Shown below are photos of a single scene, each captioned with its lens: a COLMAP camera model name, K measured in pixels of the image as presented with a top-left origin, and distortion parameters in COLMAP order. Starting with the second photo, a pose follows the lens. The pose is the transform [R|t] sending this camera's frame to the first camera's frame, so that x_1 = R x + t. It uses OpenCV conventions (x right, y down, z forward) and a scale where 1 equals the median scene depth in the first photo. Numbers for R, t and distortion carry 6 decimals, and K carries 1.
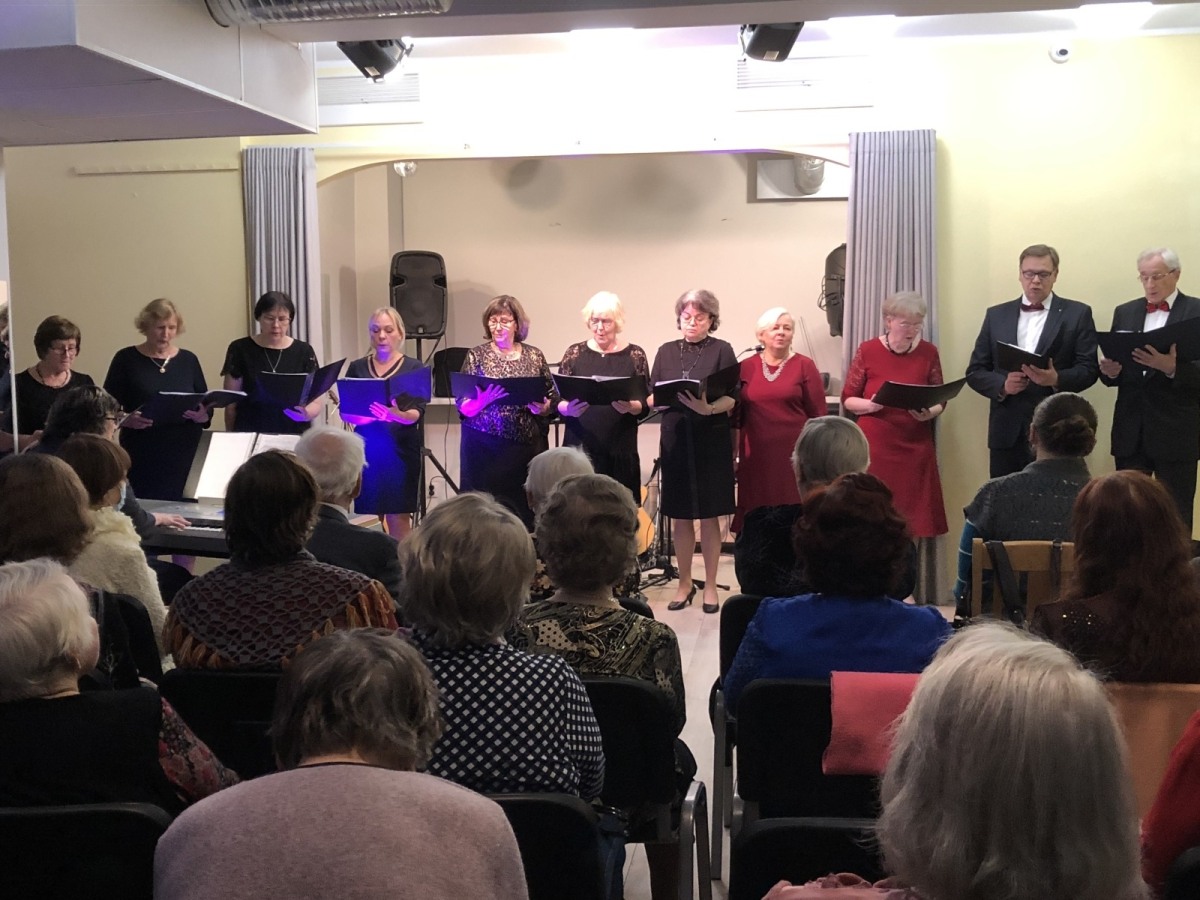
lens RADIAL K [[1394.9, 0, 600.0], [0, 1394.9, 450.0], [0, 0, 1]] dist [0.033338, 0.011139]
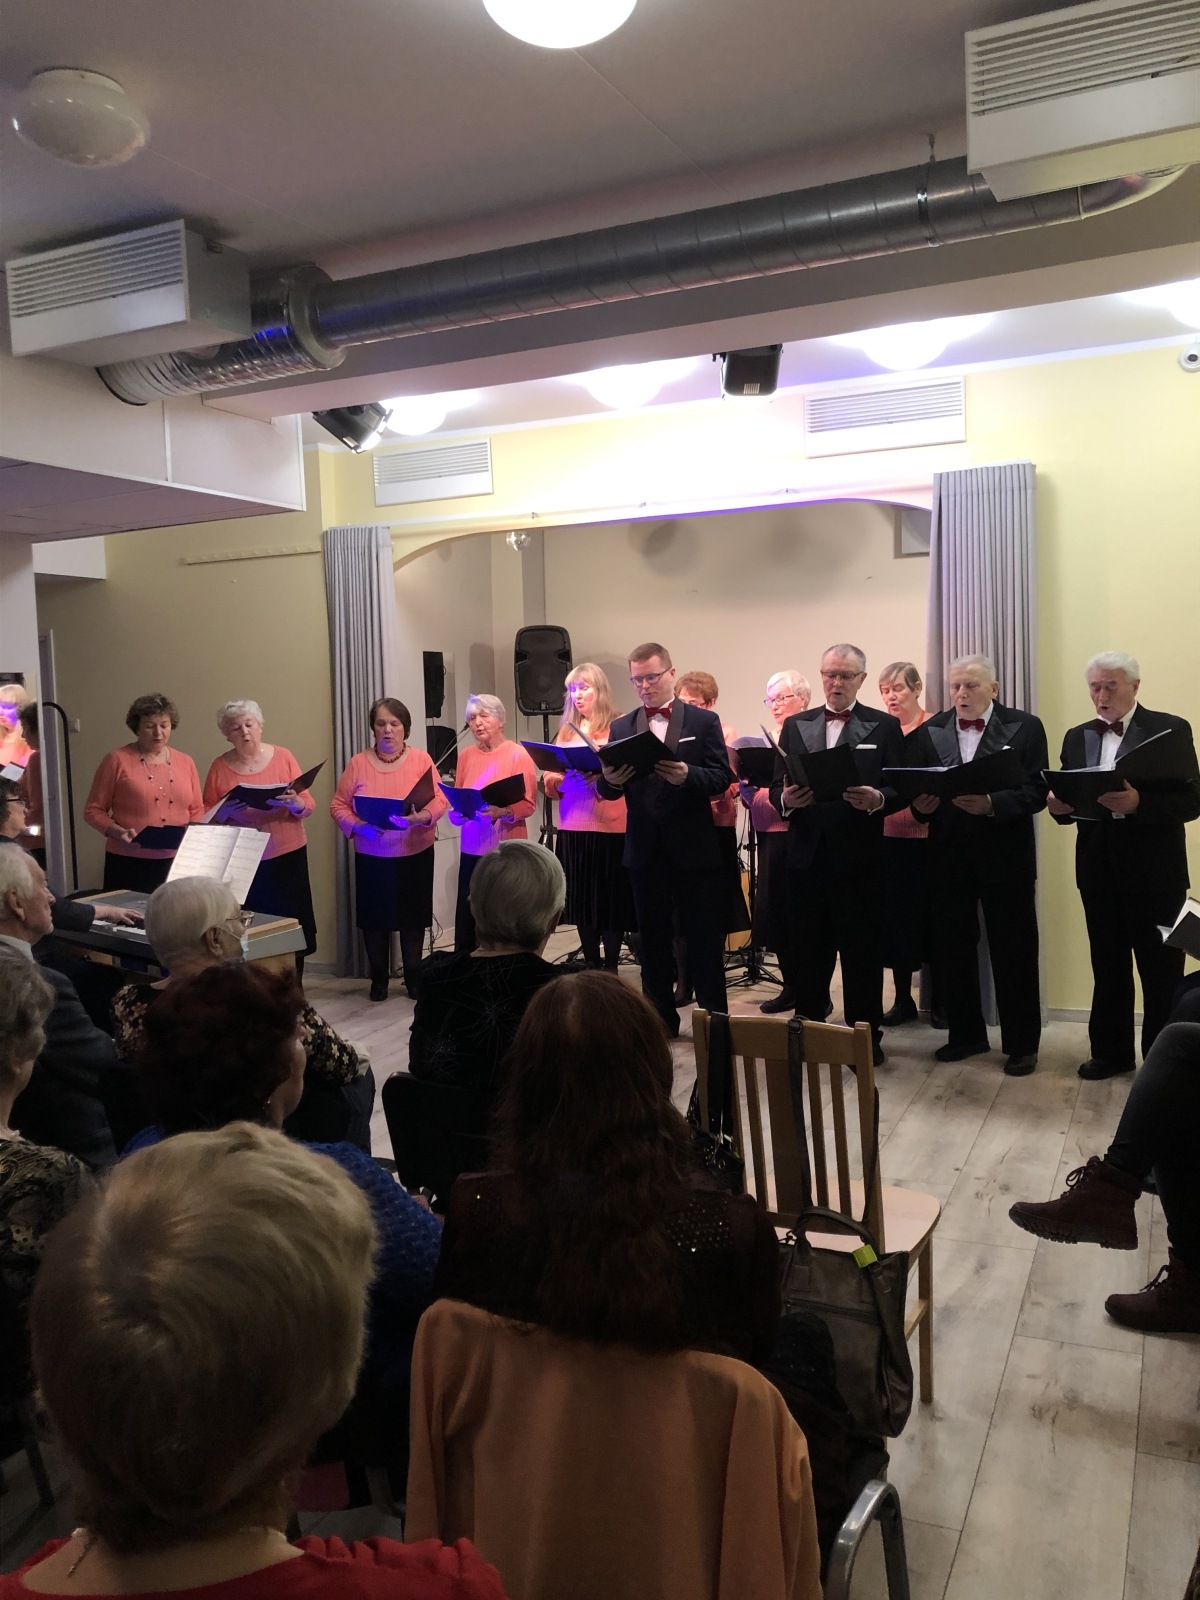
lens RADIAL K [[1323.1, 0, 600.0], [0, 1323.1, 800.0], [0, 0, 1]] dist [0.034369, 0.003063]
pose [[0.963308, -0.000334, -0.268399, 0.208915], [-0.000607, 0.999994, -0.003424, -0.023416], [0.268398, 0.003461, 0.963302, 0.162982]]
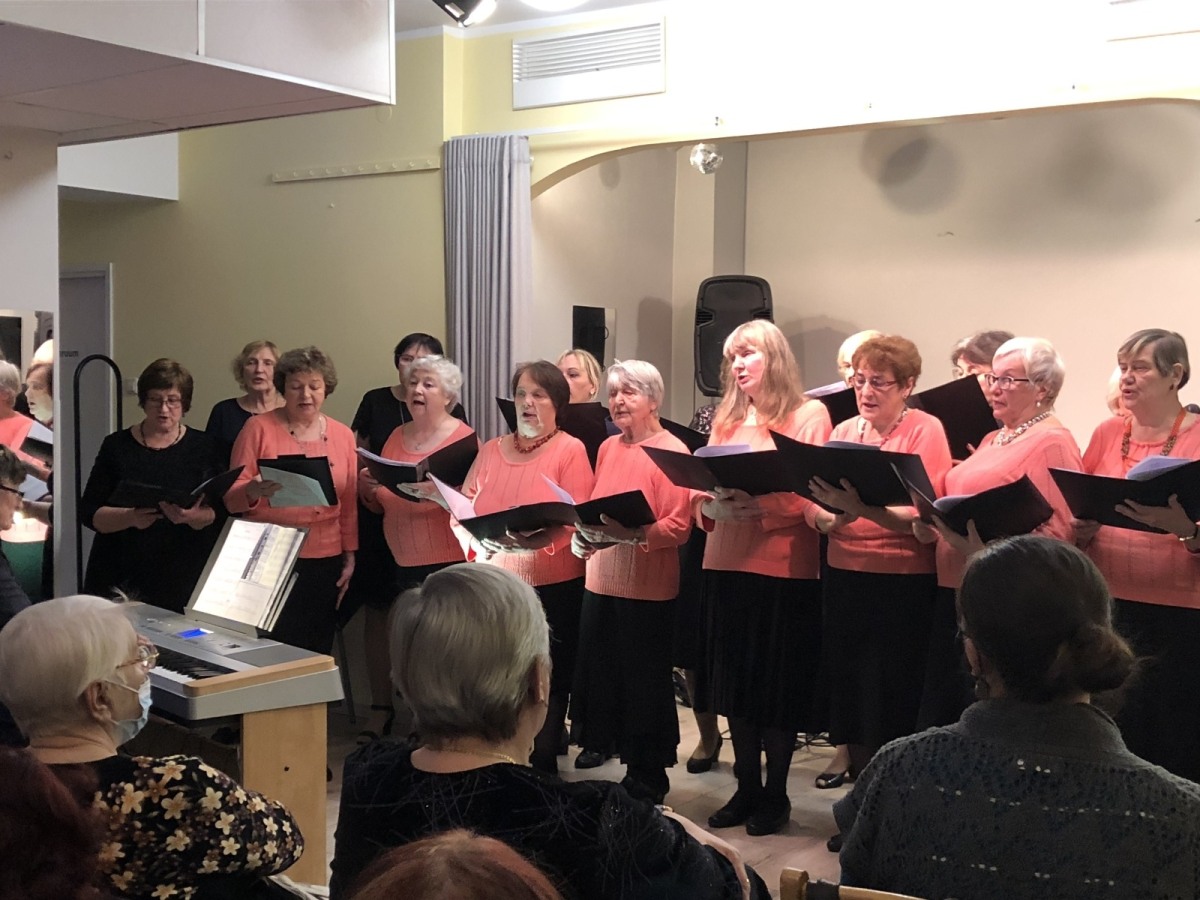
lens RADIAL K [[1664.2, 0, 600.0], [0, 1664.2, 450.0], [0, 0, 1]] dist [0.107423, -0.659740]
pose [[0.910796, 0.031882, -0.411624, 0.219347], [-0.050860, 0.998084, -0.035230, -0.024515], [0.409713, 0.053022, 0.910672, 0.252309]]
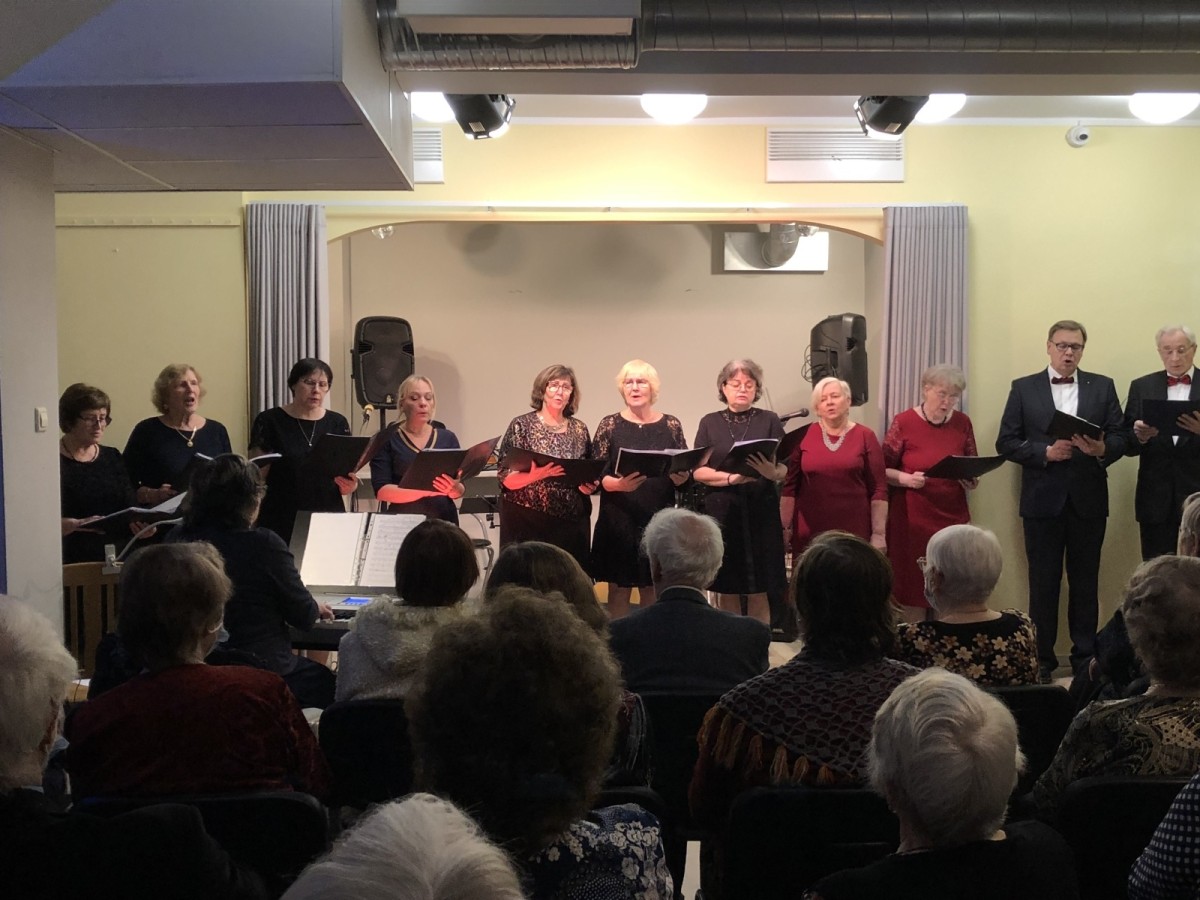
lens RADIAL K [[1394.9, 0, 600.0], [0, 1394.9, 450.0], [0, 0, 1]] dist [0.033338, 0.011139]
pose [[0.979483, -0.004347, 0.201482, -0.238626], [0.014306, 0.998745, -0.048000, -0.005676], [-0.201021, 0.049898, 0.978315, 0.062578]]
